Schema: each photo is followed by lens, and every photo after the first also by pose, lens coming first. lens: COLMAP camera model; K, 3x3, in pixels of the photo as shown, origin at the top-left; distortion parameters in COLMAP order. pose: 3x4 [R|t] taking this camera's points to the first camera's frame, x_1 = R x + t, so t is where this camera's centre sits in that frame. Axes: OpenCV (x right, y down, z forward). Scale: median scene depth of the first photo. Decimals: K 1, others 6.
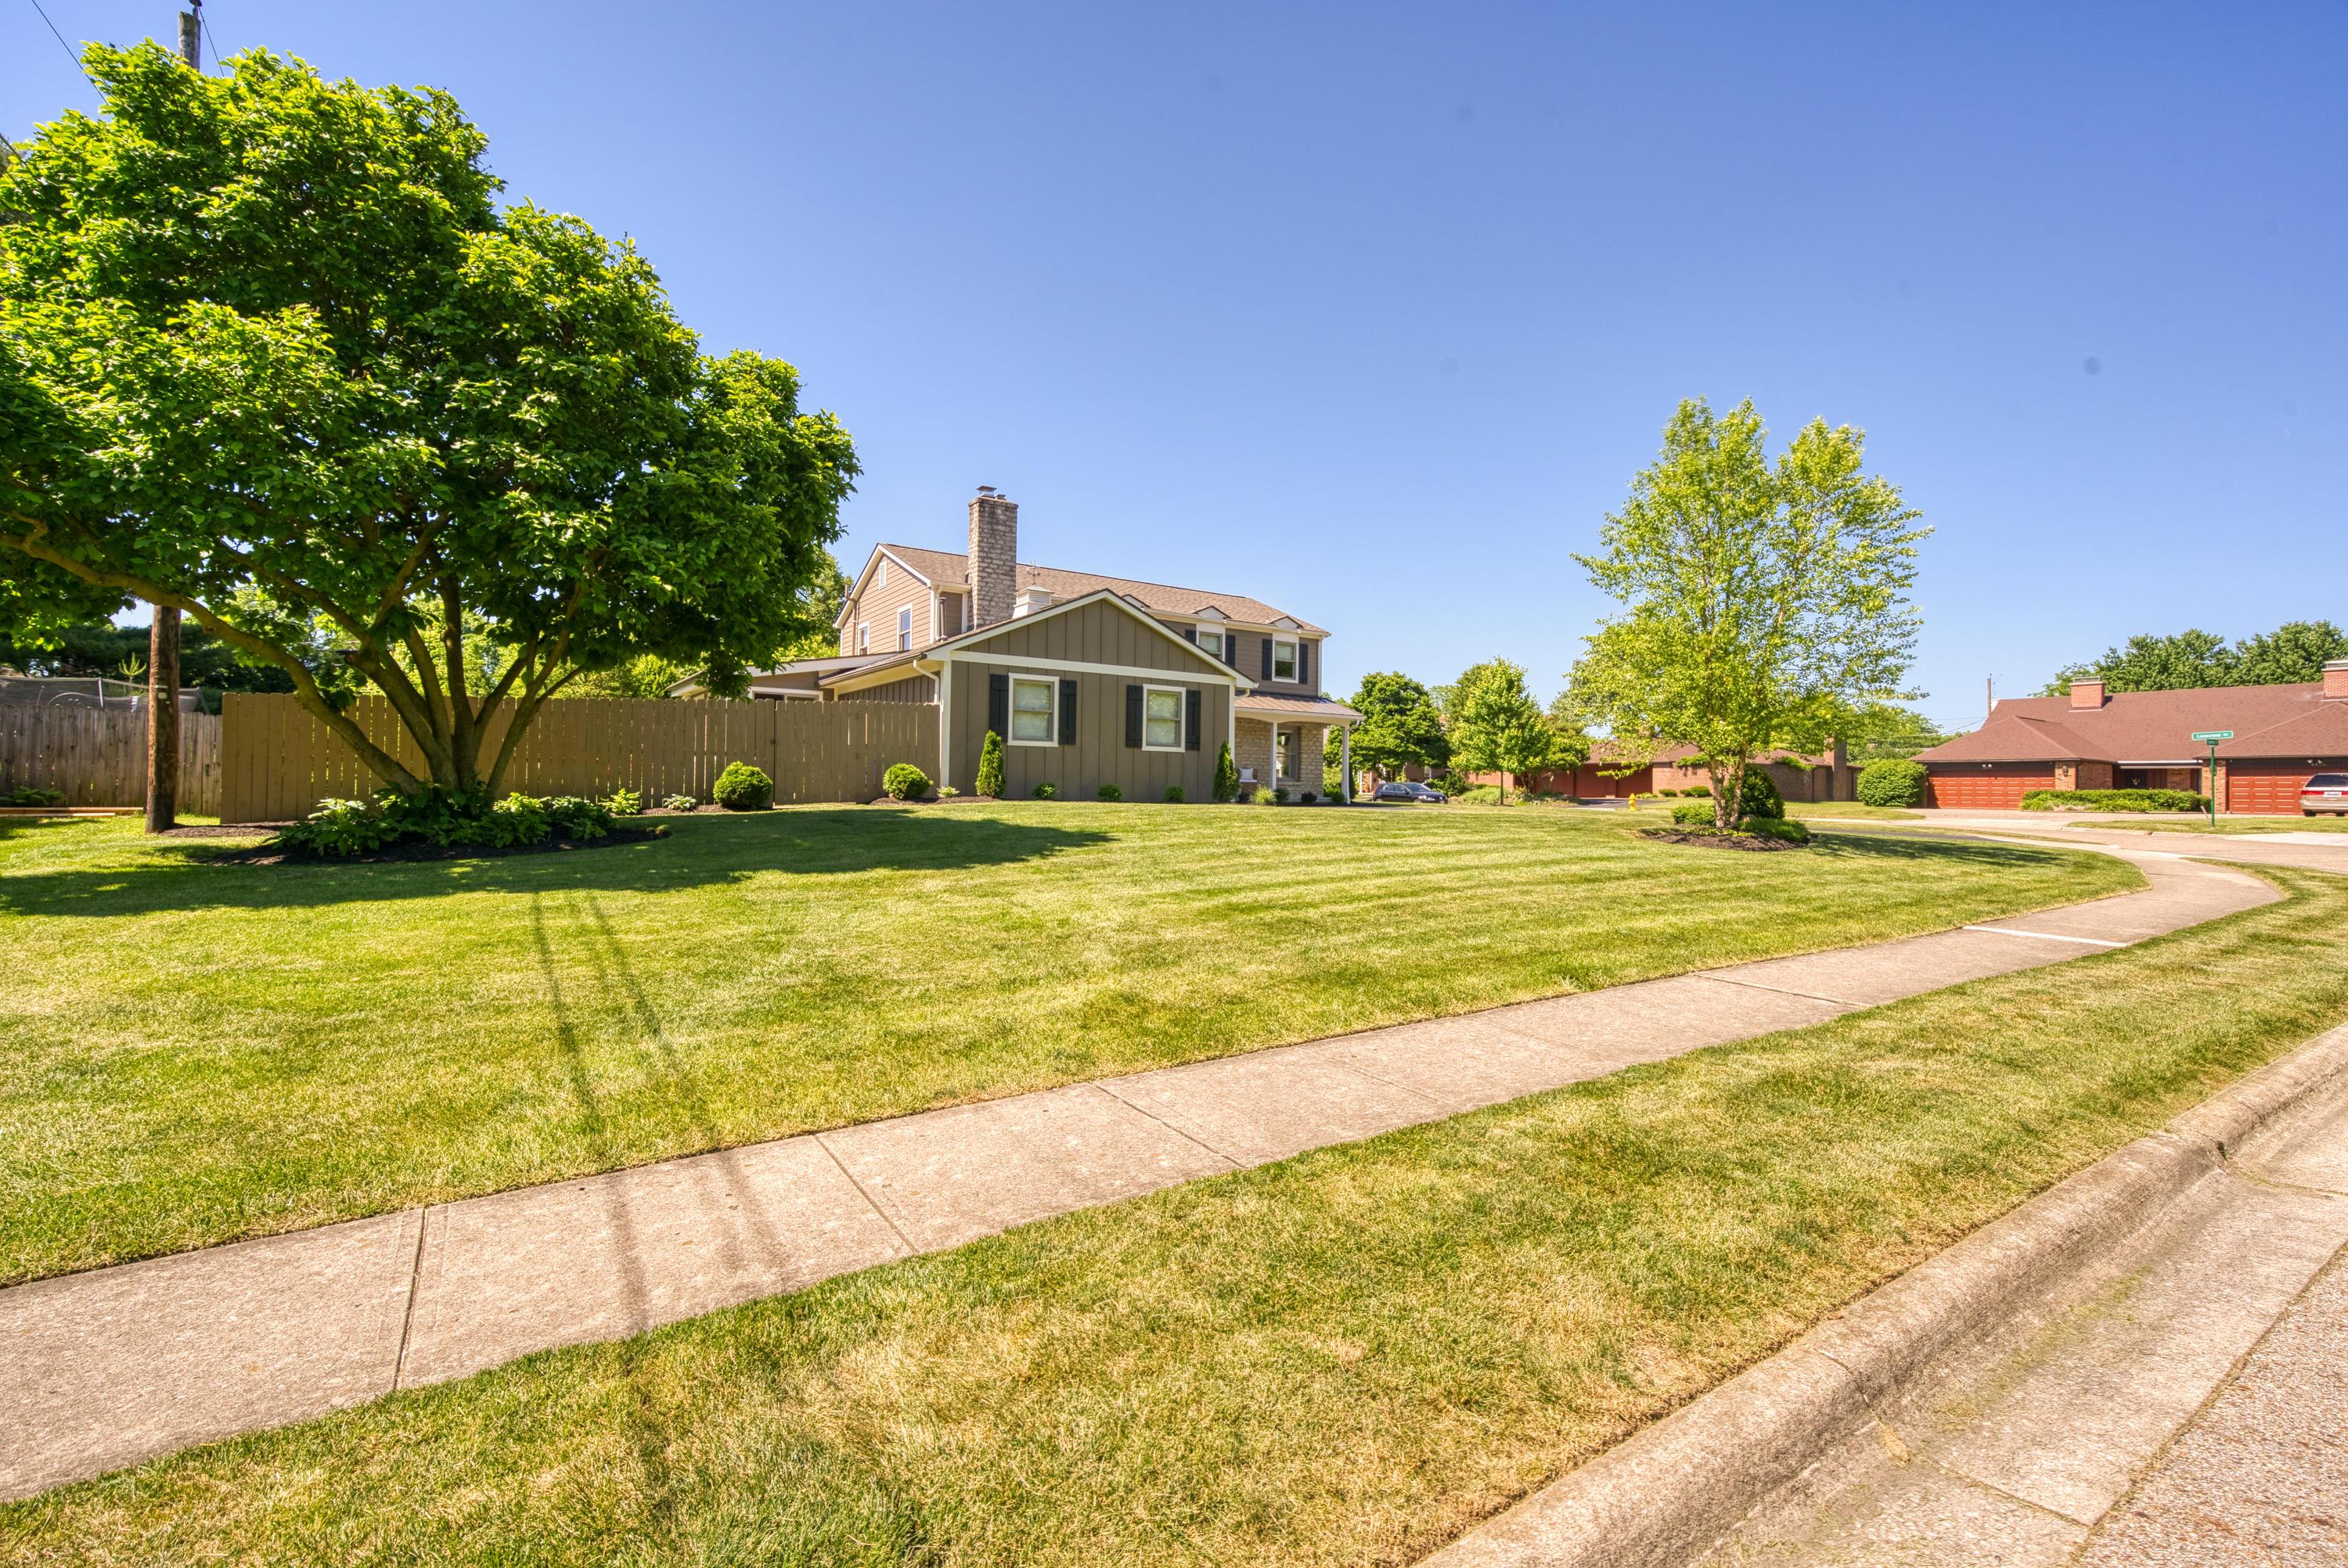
lens RADIAL K [[1028.5, 0, 1171.9], [0, 1028.5, 786.4], [0, 0, 1]] dist [0.001968, 0.002724]
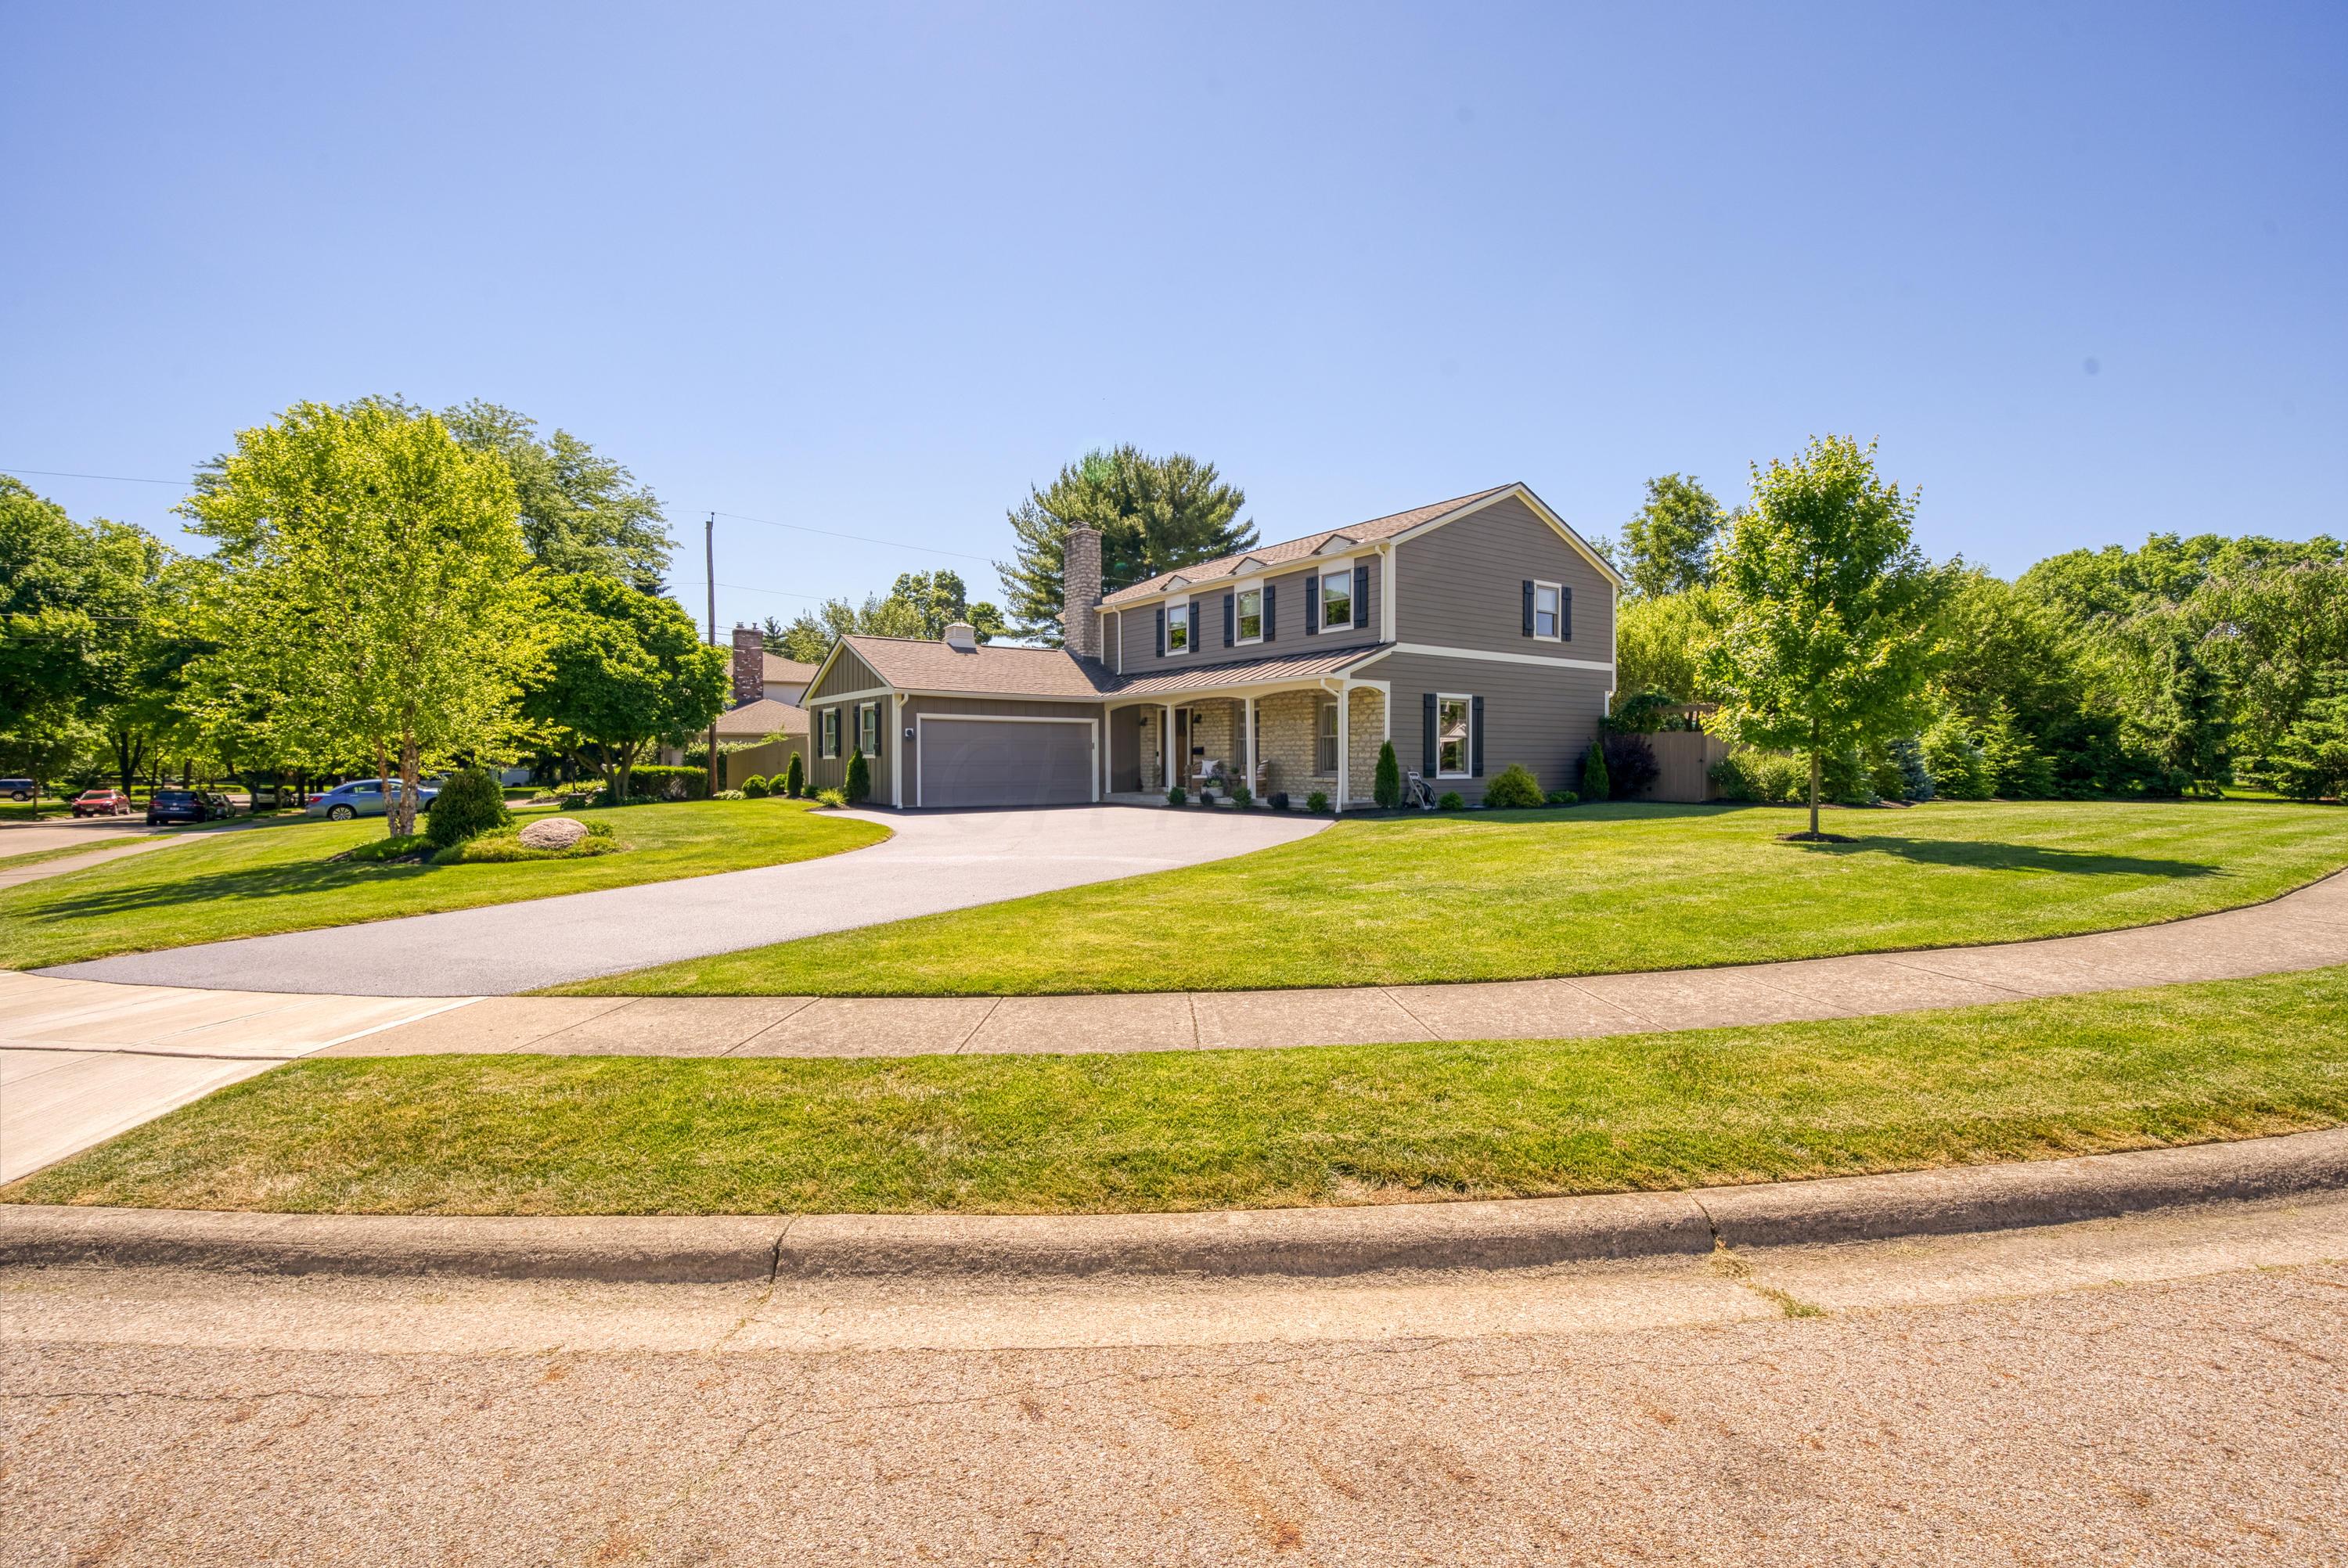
lens RADIAL K [[1028.5, 0, 1179.4], [0, 1028.5, 777.7], [0, 0, 1]] dist [0.001968, 0.002724]
pose [[0.044158, 0.000638, -0.999024, 1.146013], [0.010472, 0.999945, 0.001102, -0.009358], [0.998970, -0.010510, 0.044149, 1.259246]]
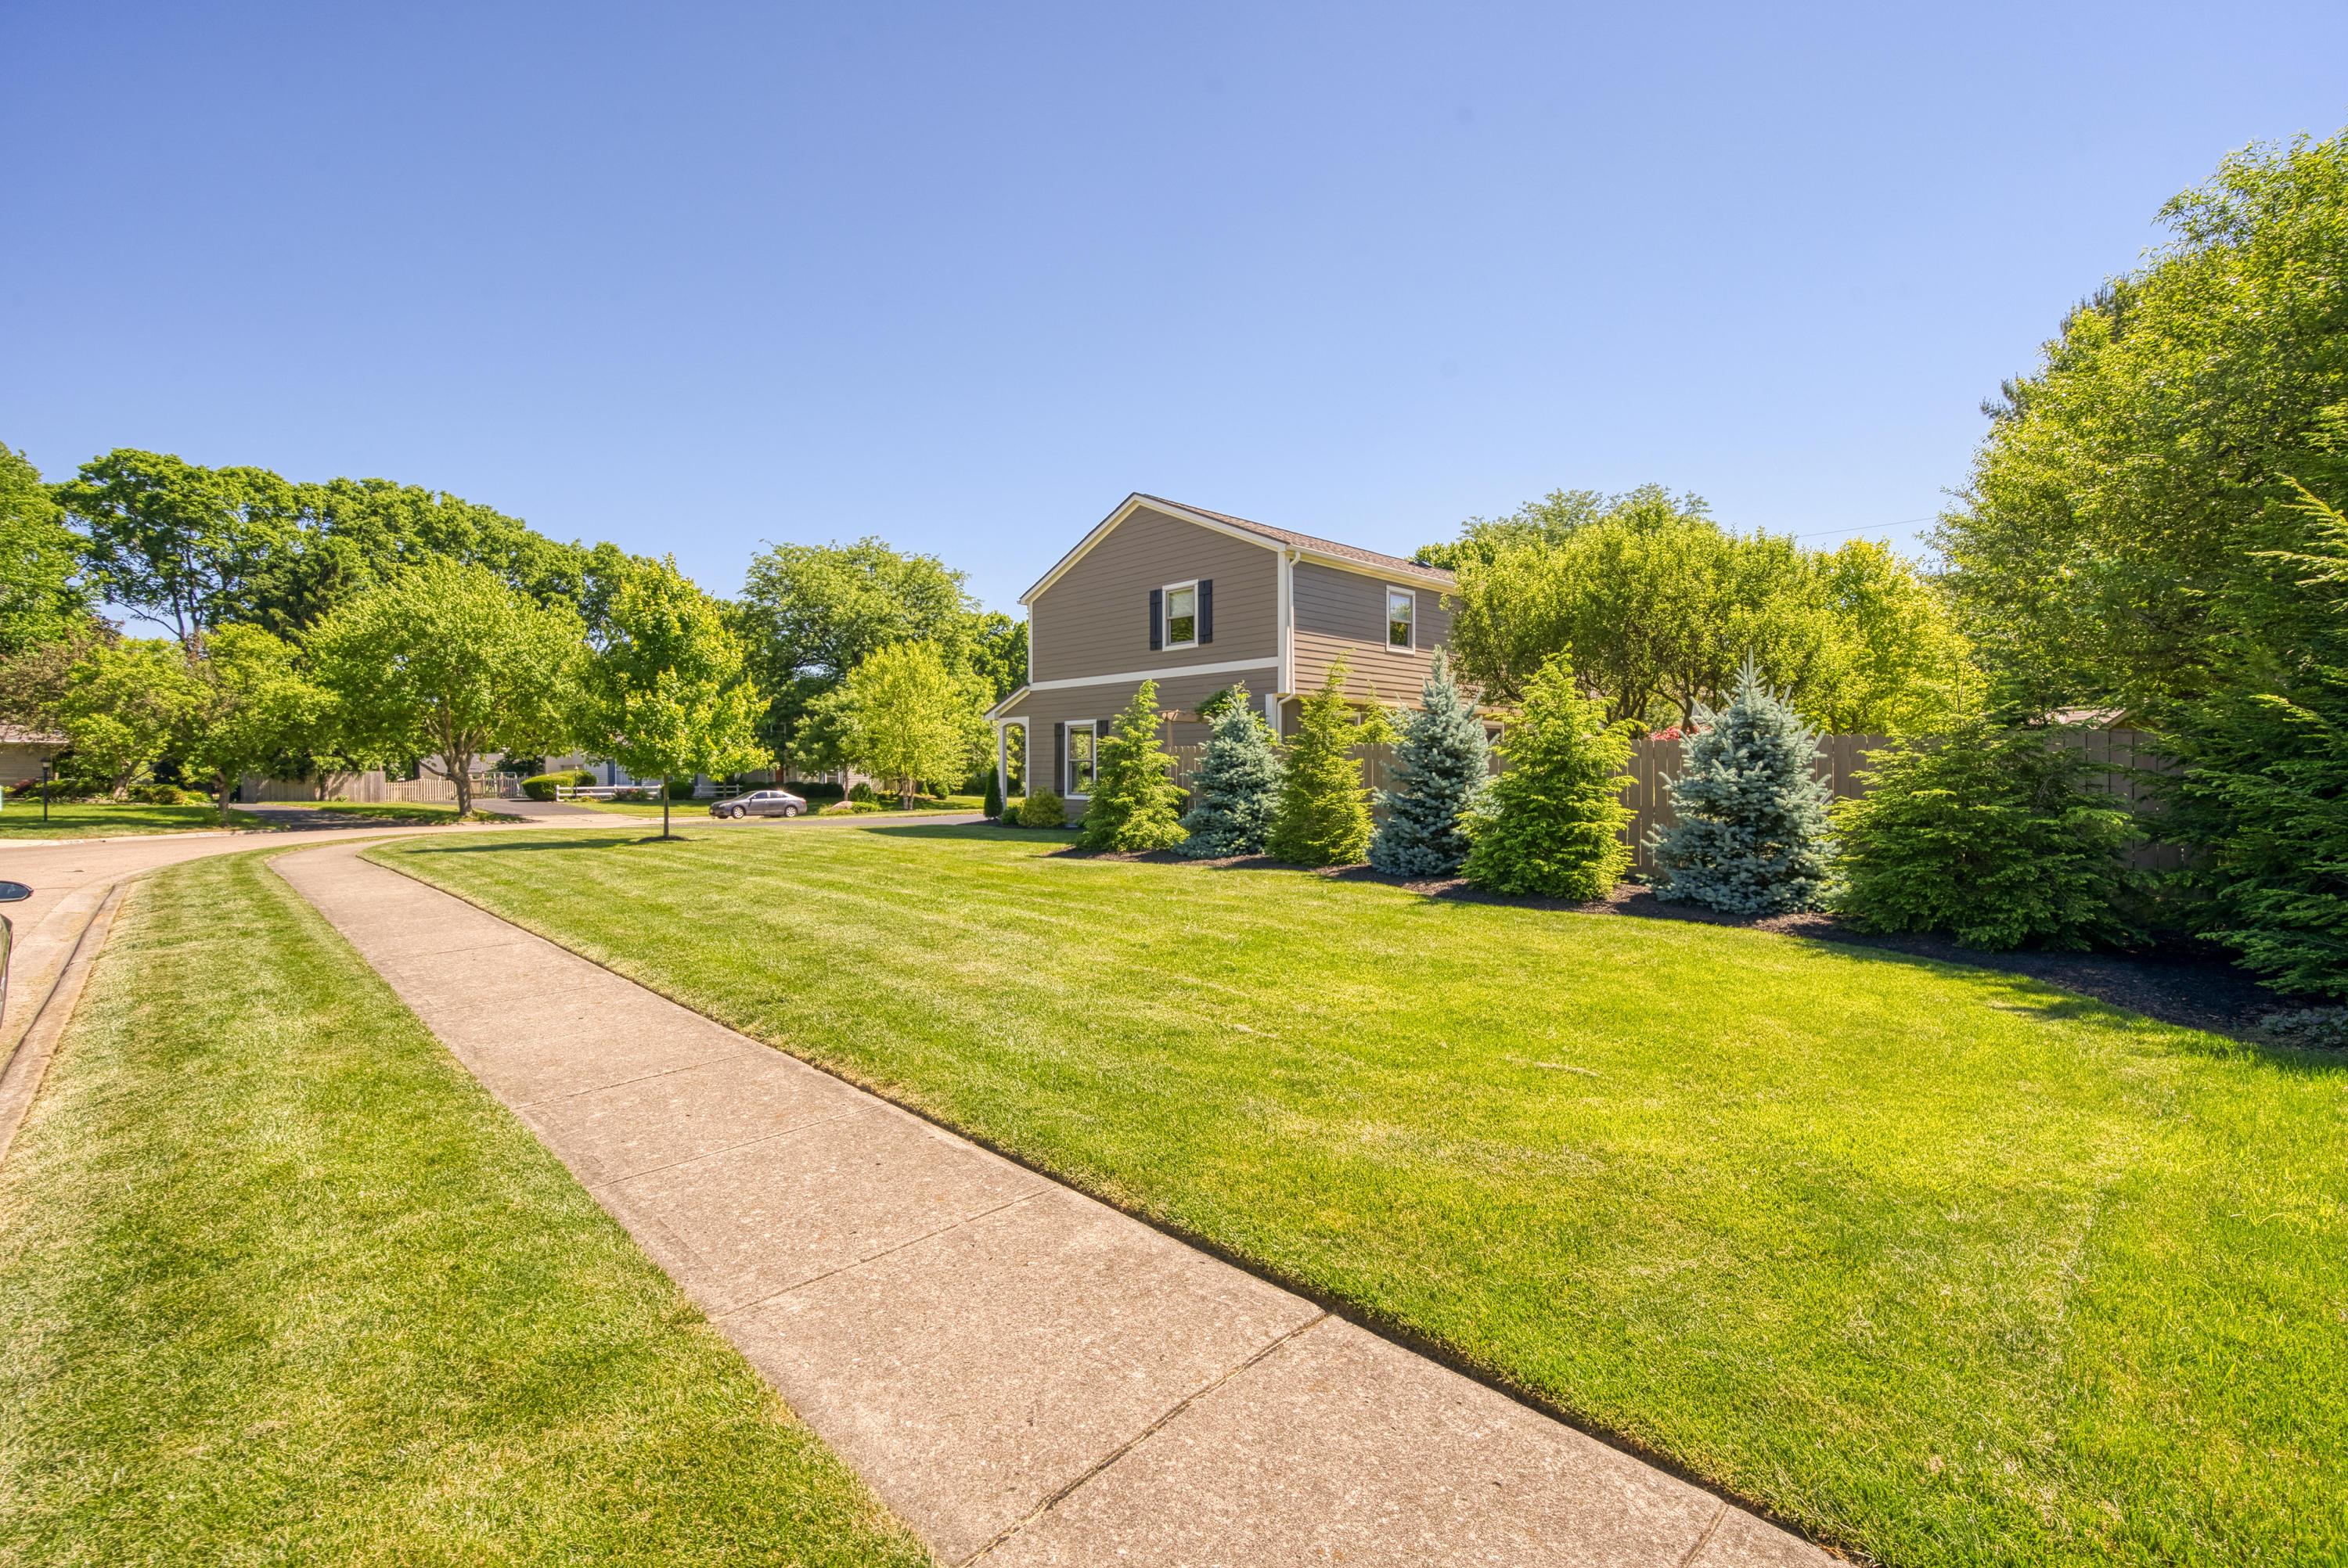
lens RADIAL K [[1028.5, 0, 1168.9], [0, 1028.5, 776.8], [0, 0, 1]] dist [0.001968, 0.002724]
pose [[-0.983589, -0.009377, -0.180181, 0.266785], [-0.008861, 0.999954, -0.003669, -0.027958], [0.180207, -0.002013, -0.983627, 2.553396]]
